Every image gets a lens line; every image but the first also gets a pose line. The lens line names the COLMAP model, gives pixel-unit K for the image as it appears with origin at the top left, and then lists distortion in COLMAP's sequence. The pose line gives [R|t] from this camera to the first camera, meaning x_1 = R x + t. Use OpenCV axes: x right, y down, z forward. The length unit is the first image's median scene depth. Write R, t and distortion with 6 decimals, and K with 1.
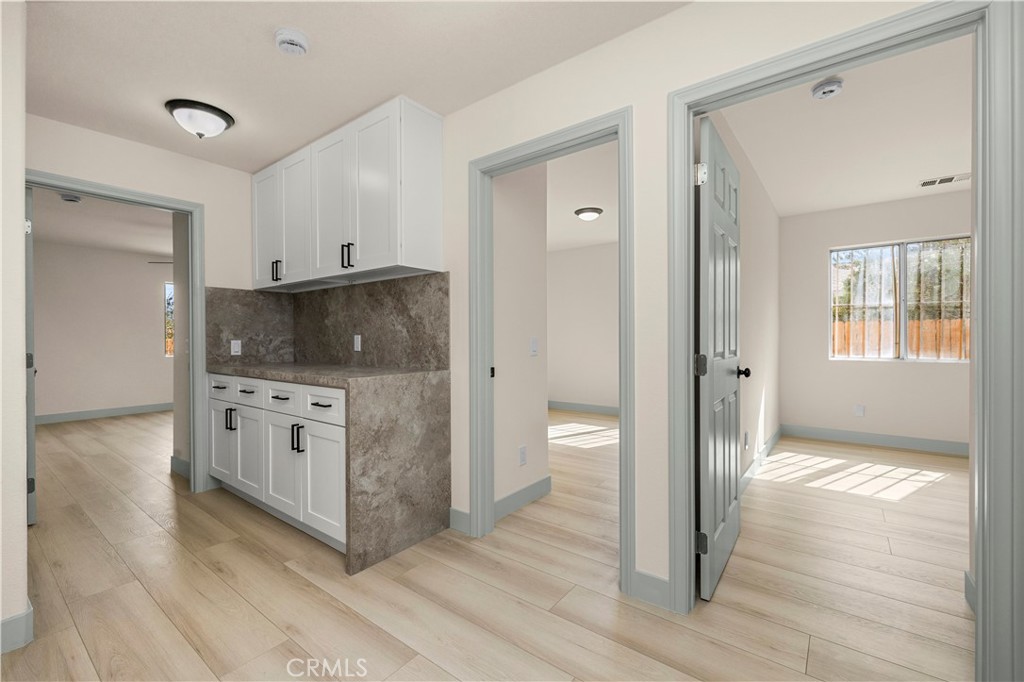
lens RADIAL K [[430.2, 0, 512.8], [0, 430.2, 340.2], [0, 0, 1]] dist [0.000340, -0.000083]
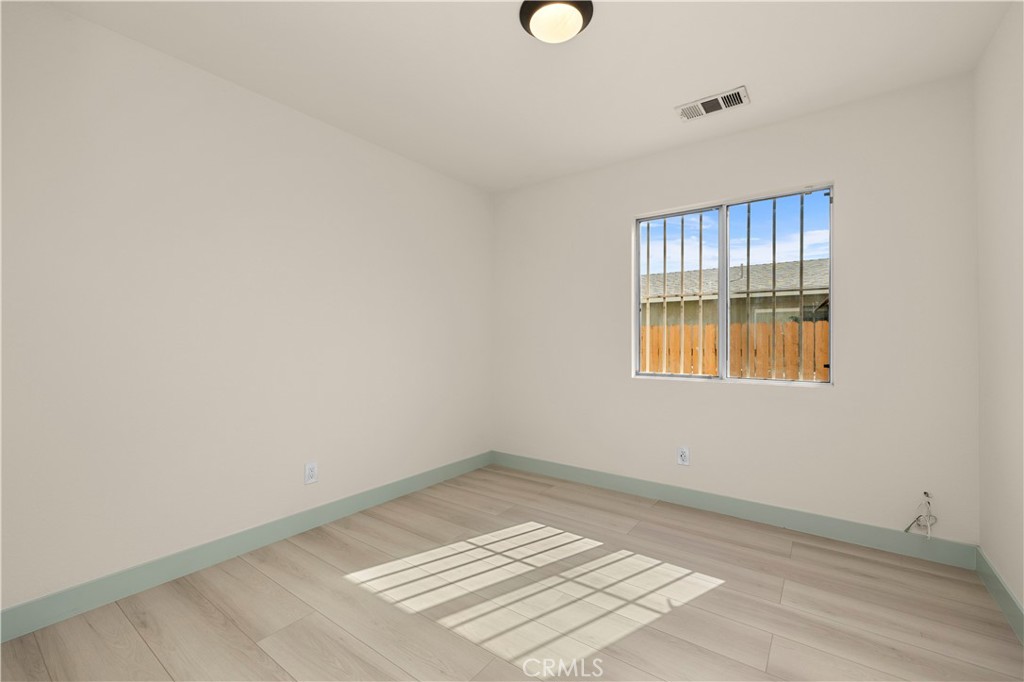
lens RADIAL K [[430.2, 0, 512.5], [0, 430.2, 343.2], [0, 0, 1]] dist [0.000340, -0.000083]
pose [[0.999334, 0.011785, 0.034537, 1.235258], [-0.011509, 0.999900, -0.008193, -0.003057], [-0.034630, 0.007790, 0.999370, 0.759172]]
